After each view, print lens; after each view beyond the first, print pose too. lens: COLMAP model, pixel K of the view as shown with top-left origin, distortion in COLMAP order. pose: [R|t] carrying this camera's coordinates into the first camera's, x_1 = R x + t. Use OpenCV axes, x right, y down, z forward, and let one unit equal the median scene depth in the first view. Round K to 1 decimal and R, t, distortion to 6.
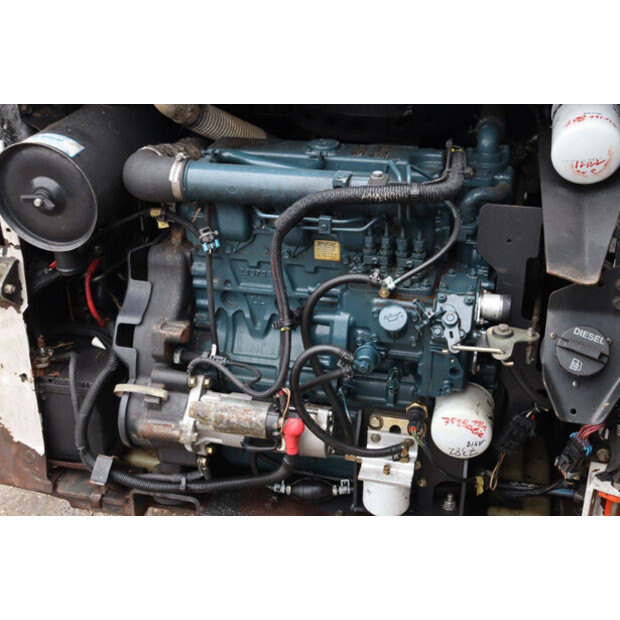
lens RADIAL K [[772.4, 0, 309.6], [0, 772.4, 312.0], [0, 0, 1]] dist [-0.010408, 0.000000]
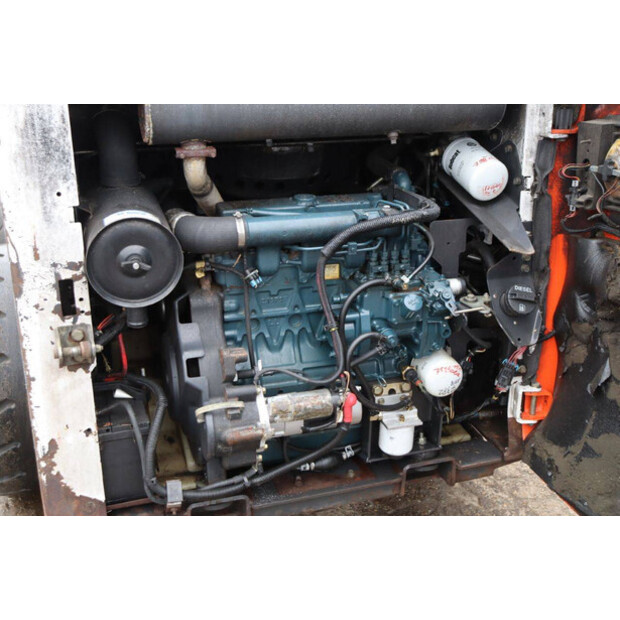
lens RADIAL K [[729.4, 0, 311.6], [0, 729.4, 308.9], [0, 0, 1]] dist [-0.029163, 0.000000]
pose [[0.860931, -0.178247, 0.476472, -0.619103], [0.222861, 0.974098, -0.038278, 0.025677], [-0.457308, 0.139142, 0.878356, -0.106418]]
